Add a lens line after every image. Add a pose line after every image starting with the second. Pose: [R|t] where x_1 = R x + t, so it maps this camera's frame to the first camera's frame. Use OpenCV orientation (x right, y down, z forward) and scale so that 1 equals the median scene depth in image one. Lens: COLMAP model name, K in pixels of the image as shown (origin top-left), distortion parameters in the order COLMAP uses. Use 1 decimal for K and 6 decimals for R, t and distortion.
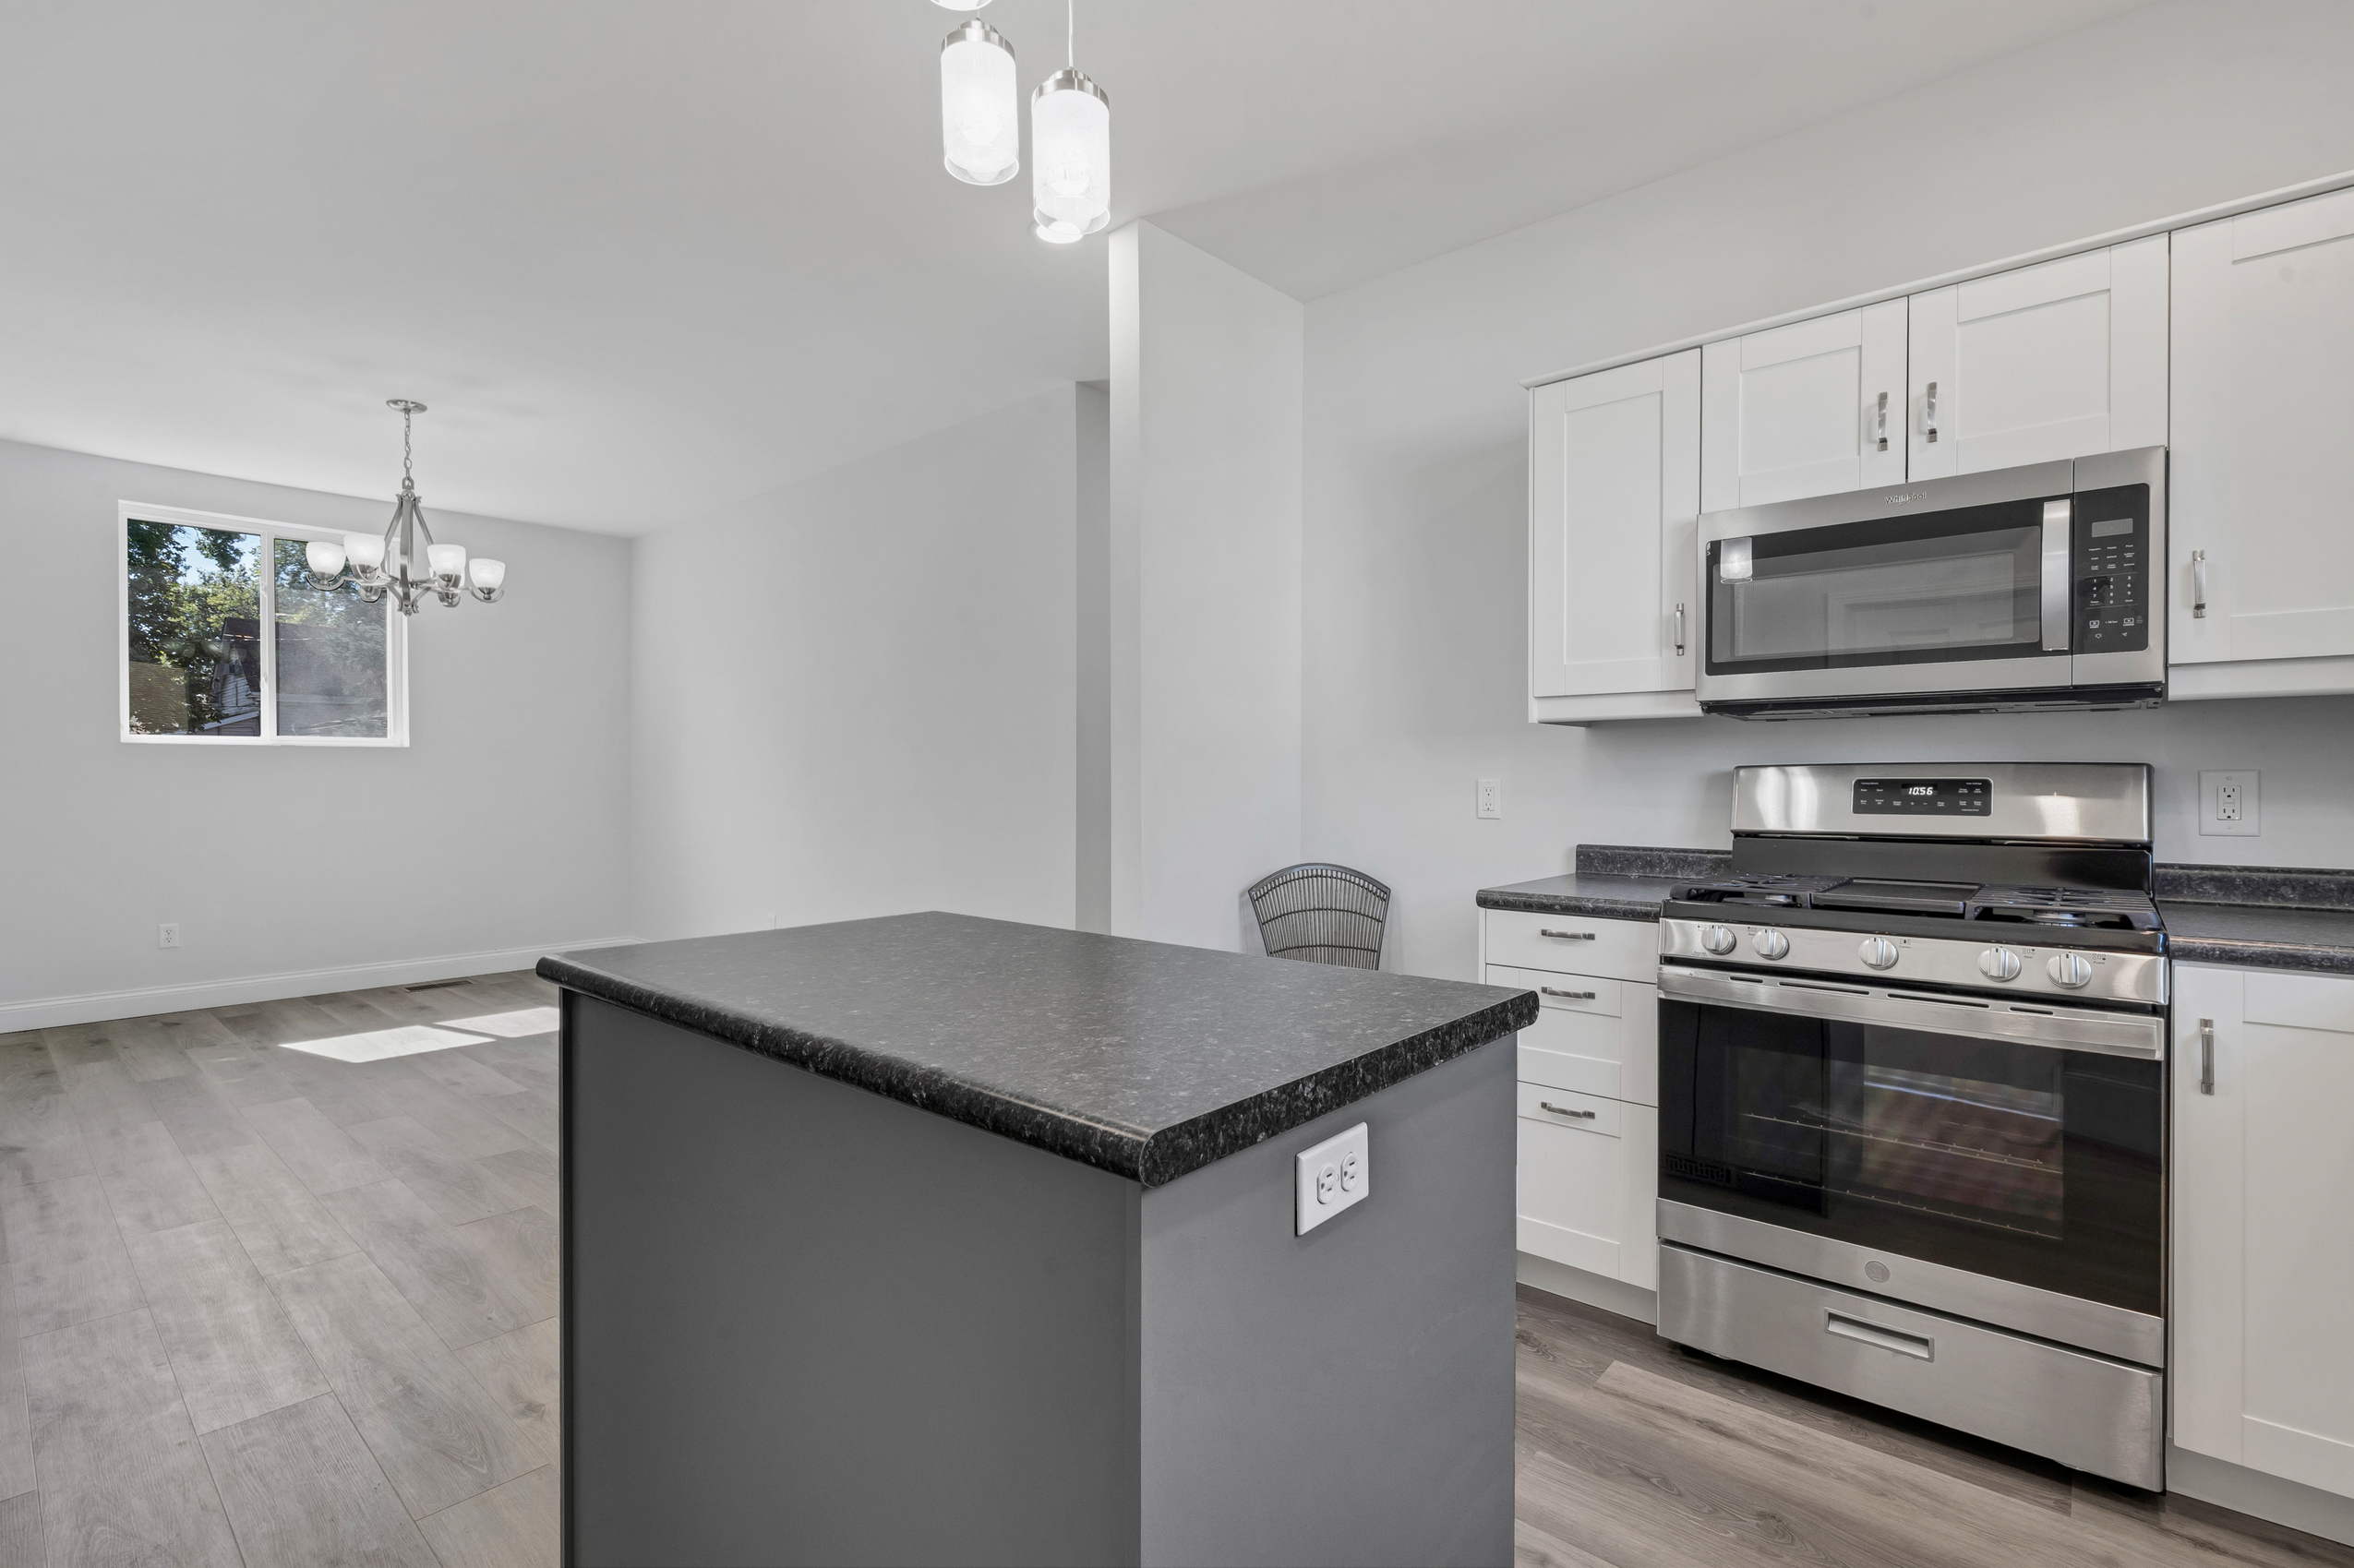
lens RADIAL K [[1071.7, 0, 1179.7], [0, 1071.7, 796.0], [0, 0, 1]] dist [0.000023, -0.000124]
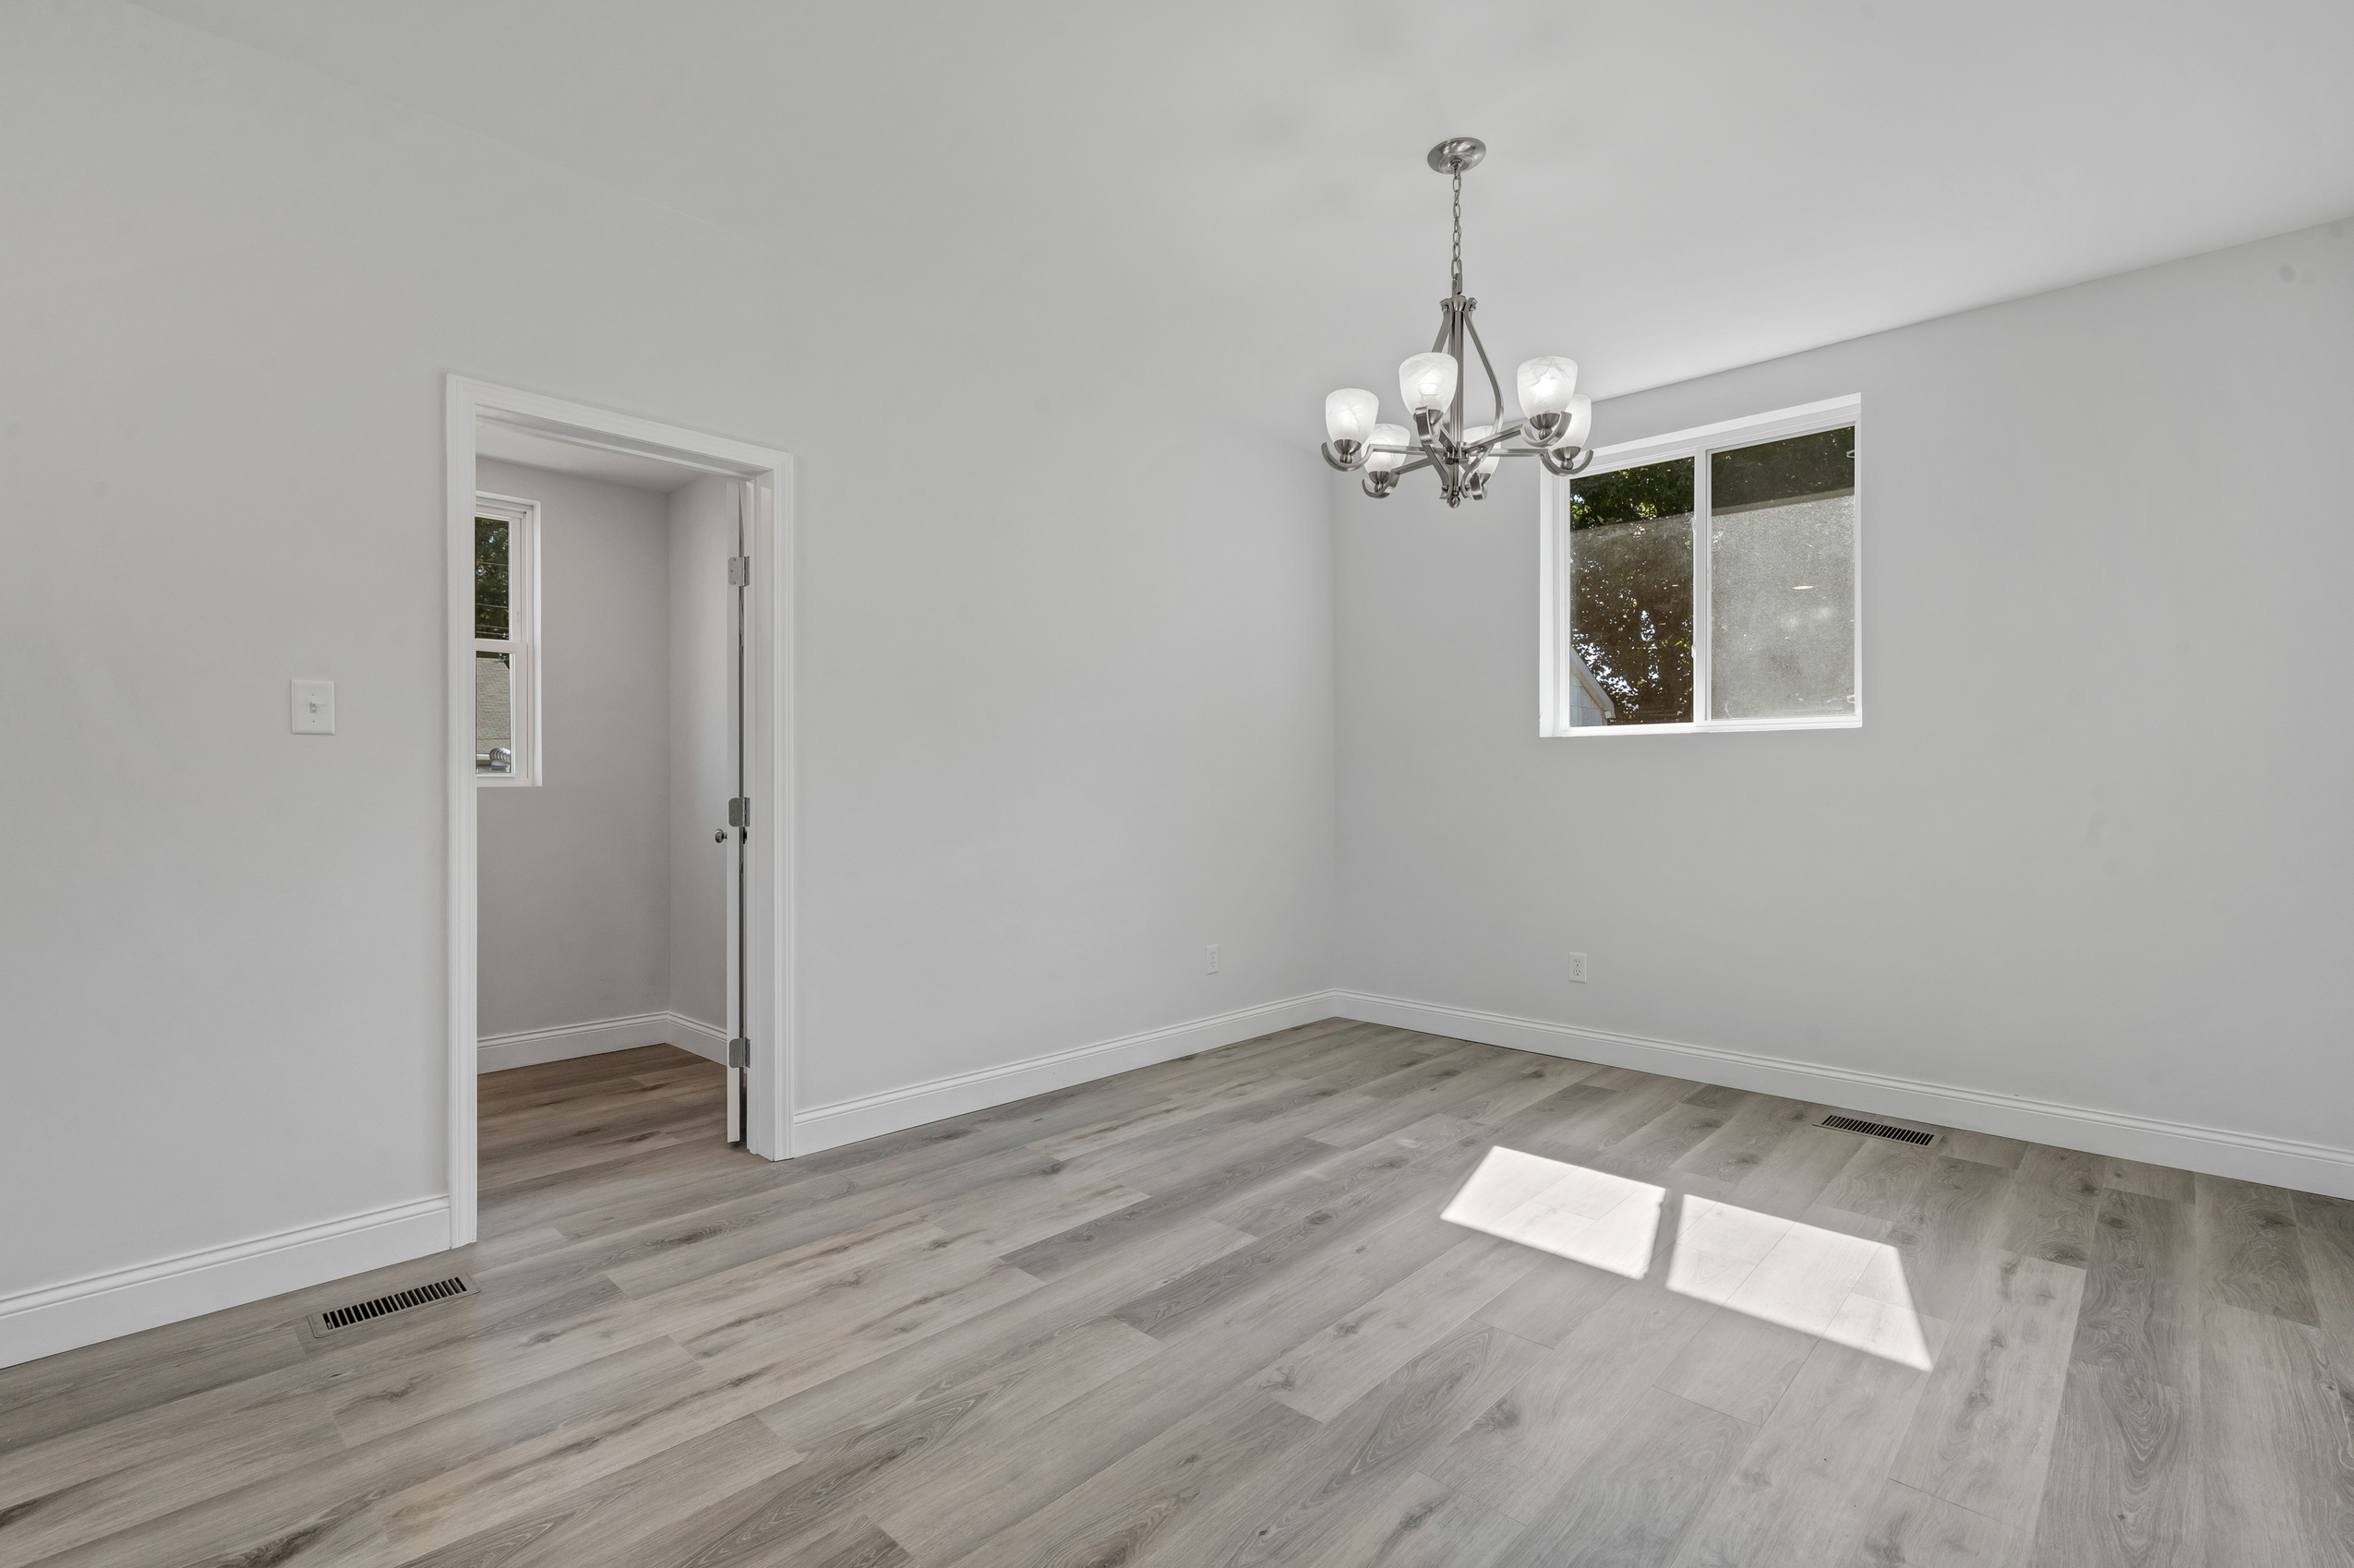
lens RADIAL K [[1088.8, 0, 1171.1], [0, 1088.8, 784.4], [0, 0, 1]] dist [-0.000302, 0.000140]
pose [[-0.045368, 0.005517, -0.998955, -0.140071], [-0.017942, 0.999819, 0.006337, -0.017629], [0.998809, 0.018210, -0.045261, 1.164912]]
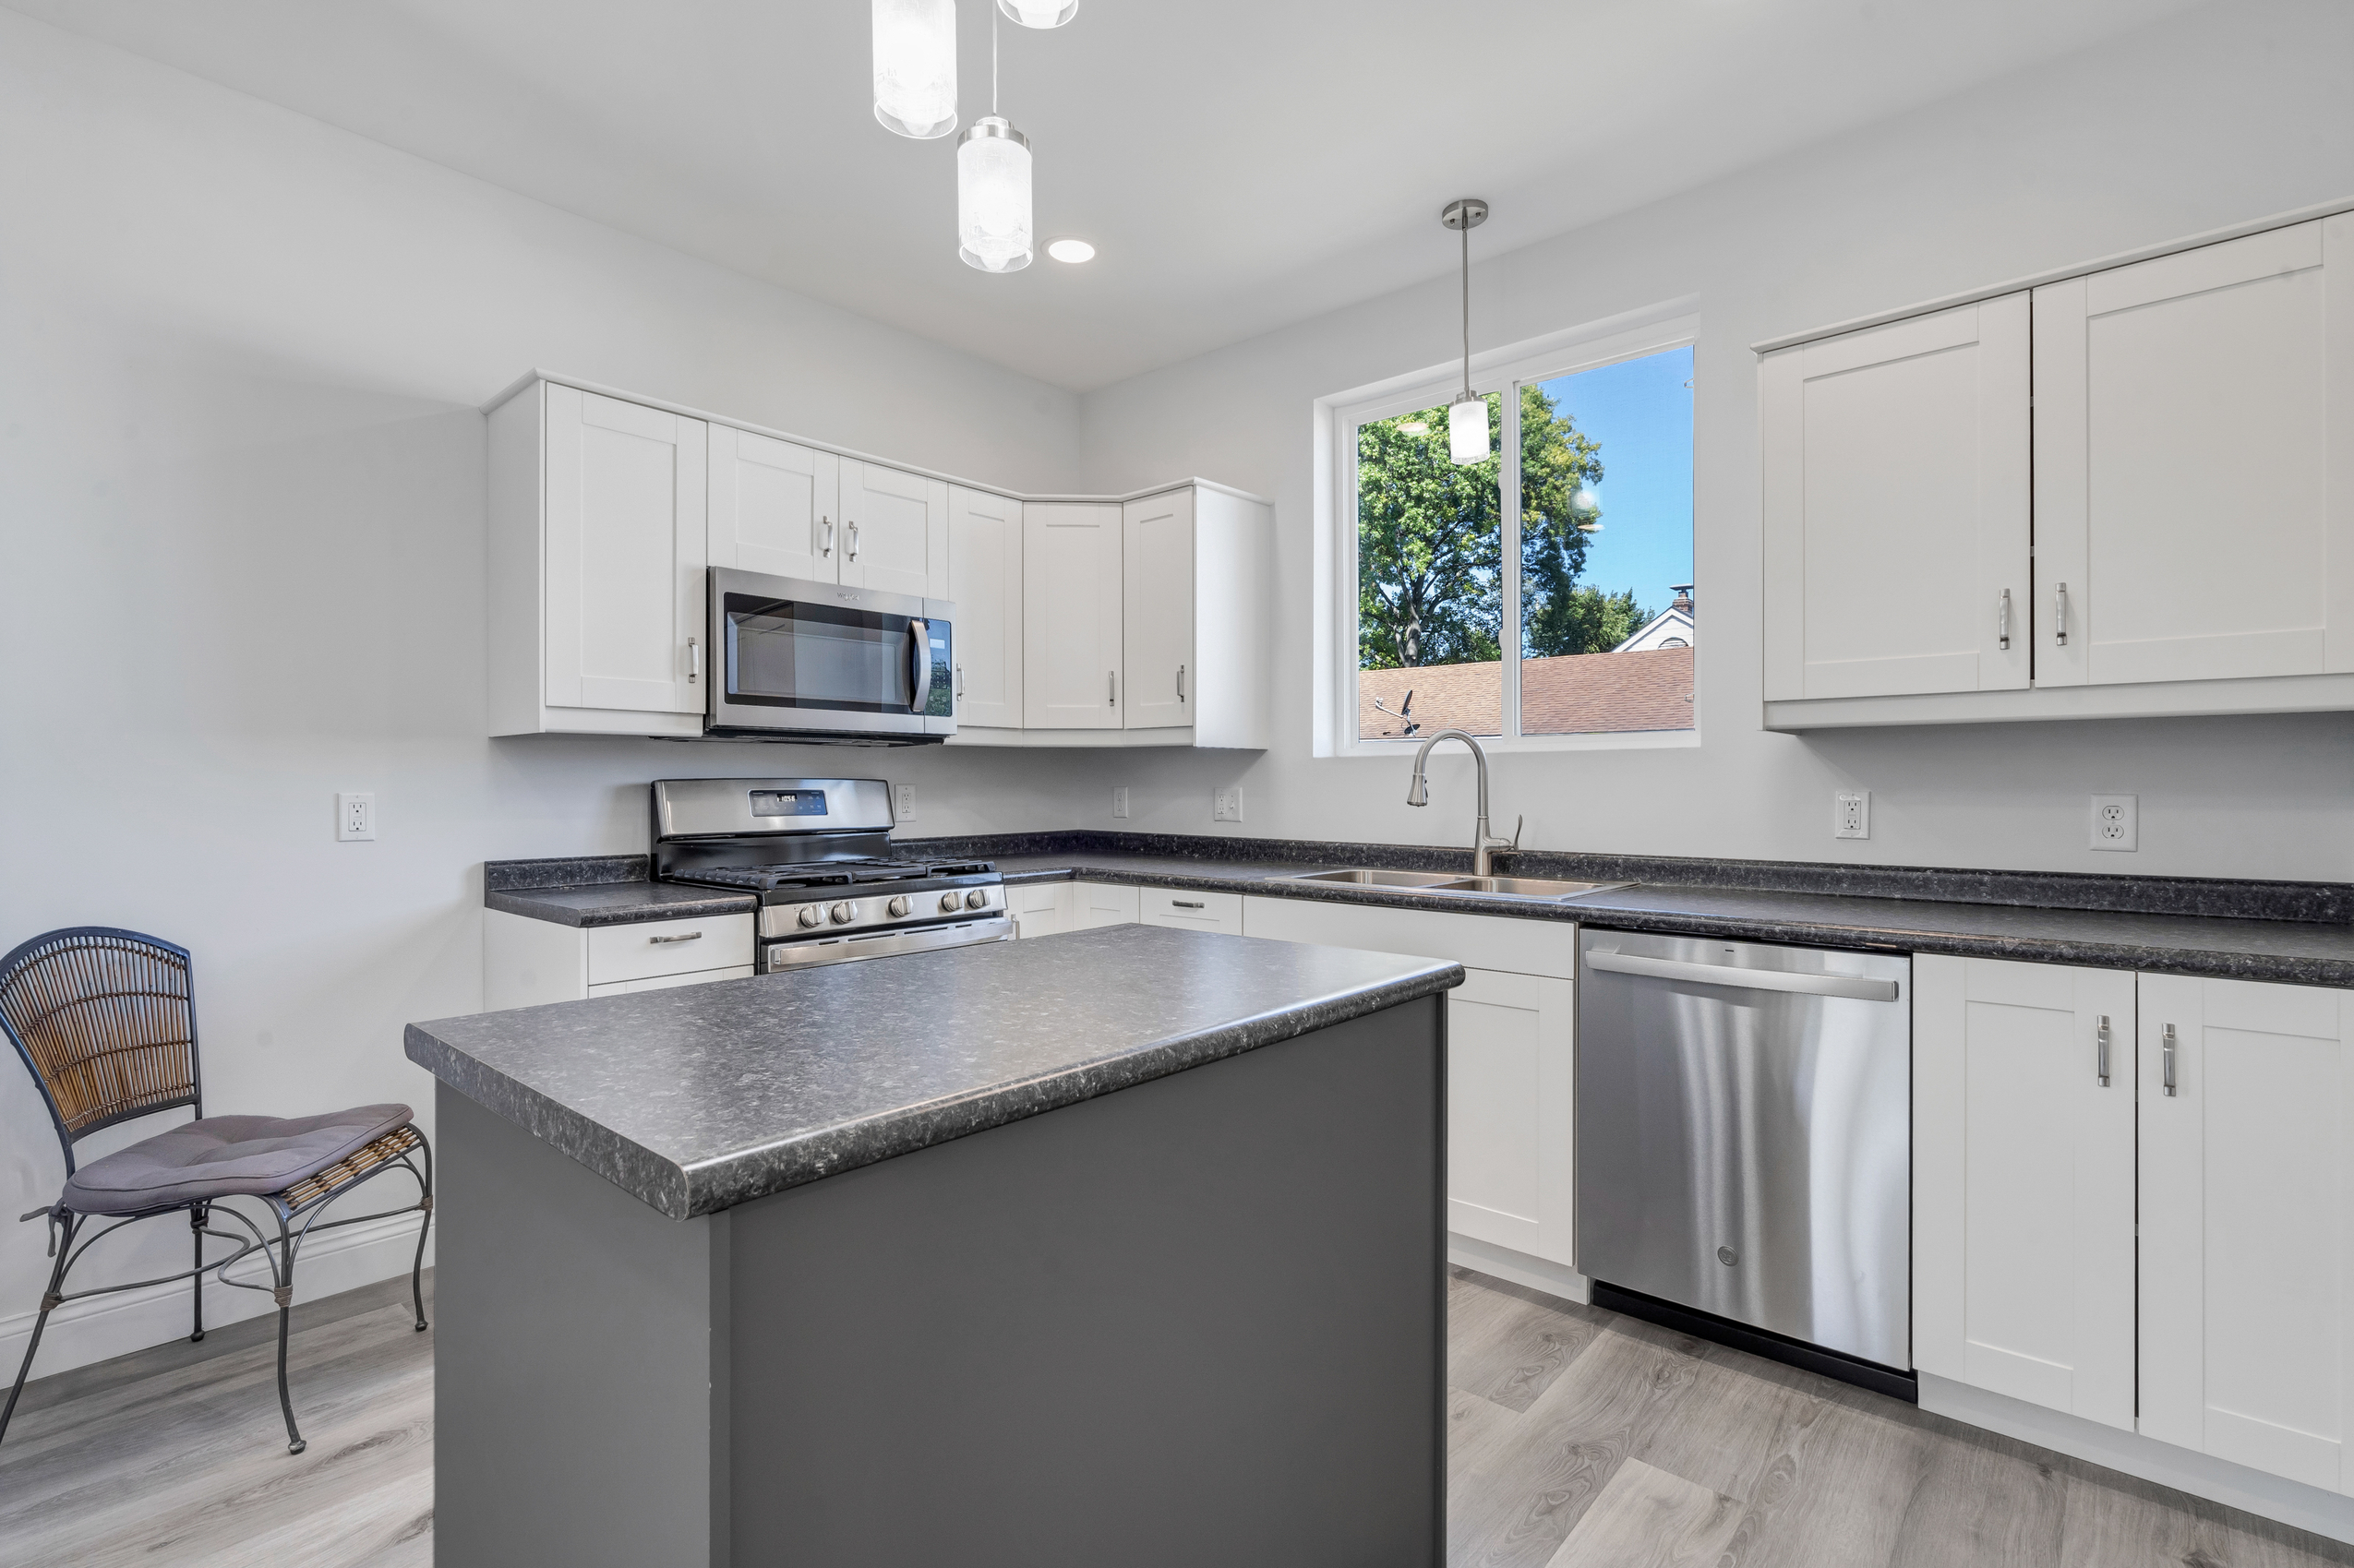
lens RADIAL K [[1063.3, 0, 1177.0], [0, 1063.3, 784.0], [0, 0, 1]] dist [-0.003868, -0.000155]
pose [[0.010803, 0.000854, 0.999941, -0.489749], [0.018512, 0.999828, -0.001054, -0.009256], [-0.999770, 0.018522, 0.010785, 0.349288]]
